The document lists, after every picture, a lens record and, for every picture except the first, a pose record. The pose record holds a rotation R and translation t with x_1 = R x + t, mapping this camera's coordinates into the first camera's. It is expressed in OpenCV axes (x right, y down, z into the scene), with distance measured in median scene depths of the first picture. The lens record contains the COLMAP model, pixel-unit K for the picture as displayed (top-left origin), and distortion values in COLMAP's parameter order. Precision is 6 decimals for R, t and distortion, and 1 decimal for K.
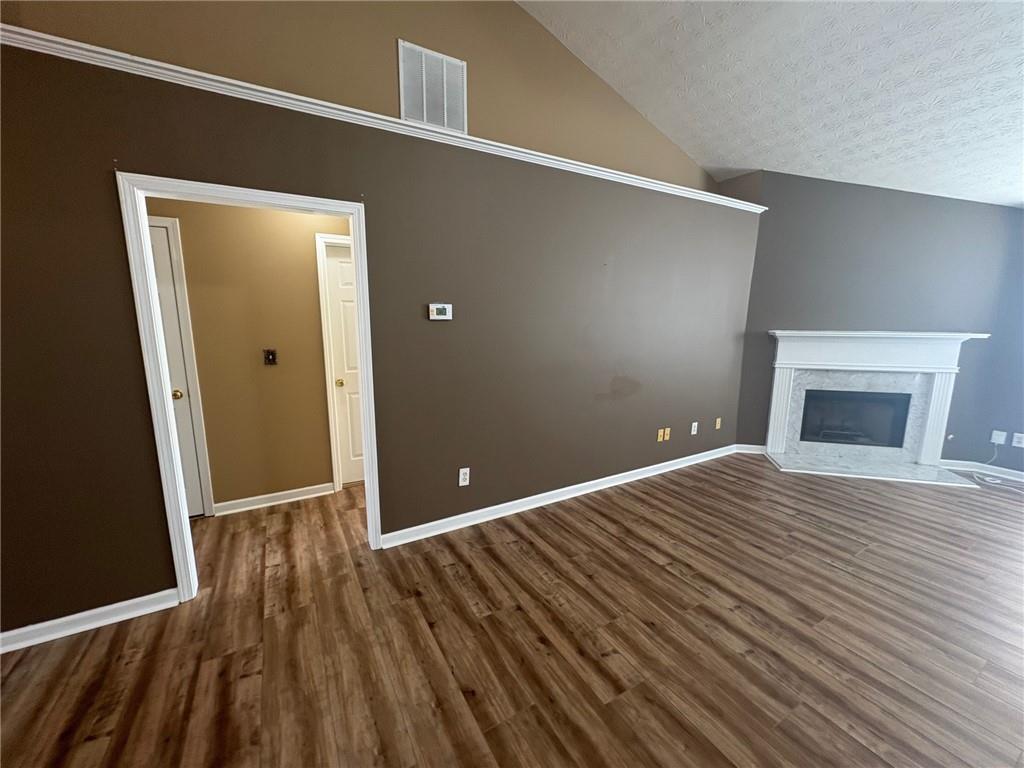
lens RADIAL K [[404.0, 0, 512.0], [0, 404.0, 384.0], [0, 0, 1]] dist [-0.000343, -0.000041]
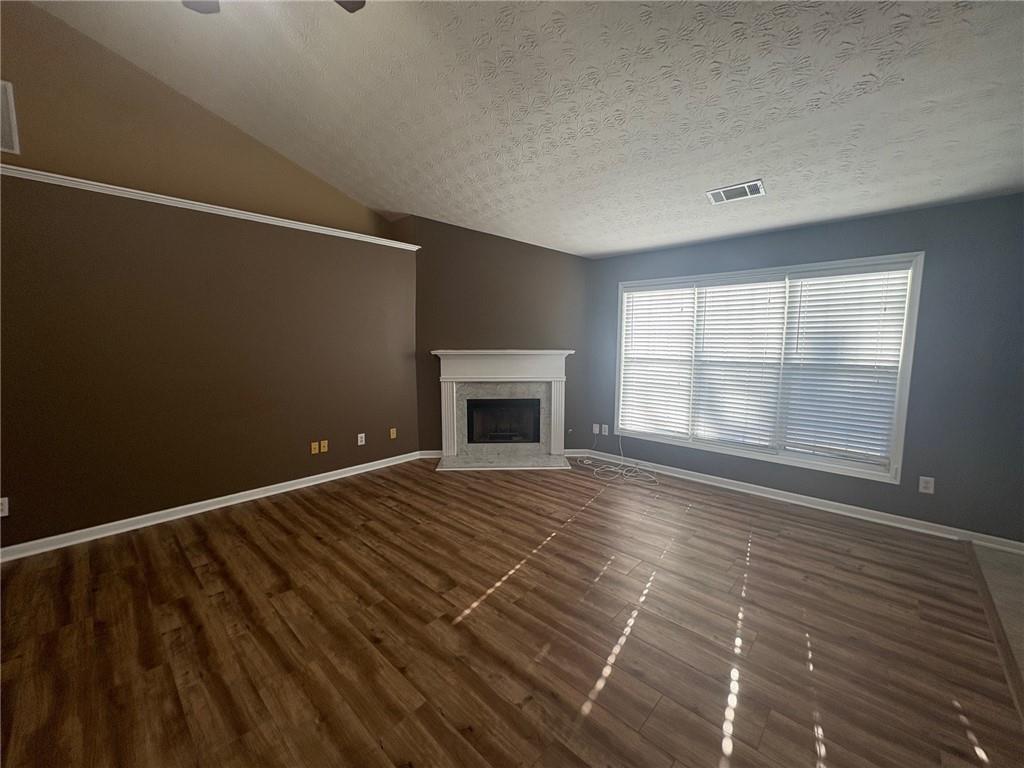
lens RADIAL K [[404.0, 0, 512.0], [0, 404.0, 384.0], [0, 0, 1]] dist [-0.000343, -0.000041]
pose [[0.957782, -0.035761, 0.285262, 0.596418], [0.053100, 0.997167, -0.053277, 0.044419], [-0.282549, 0.066175, 0.956968, -0.195330]]
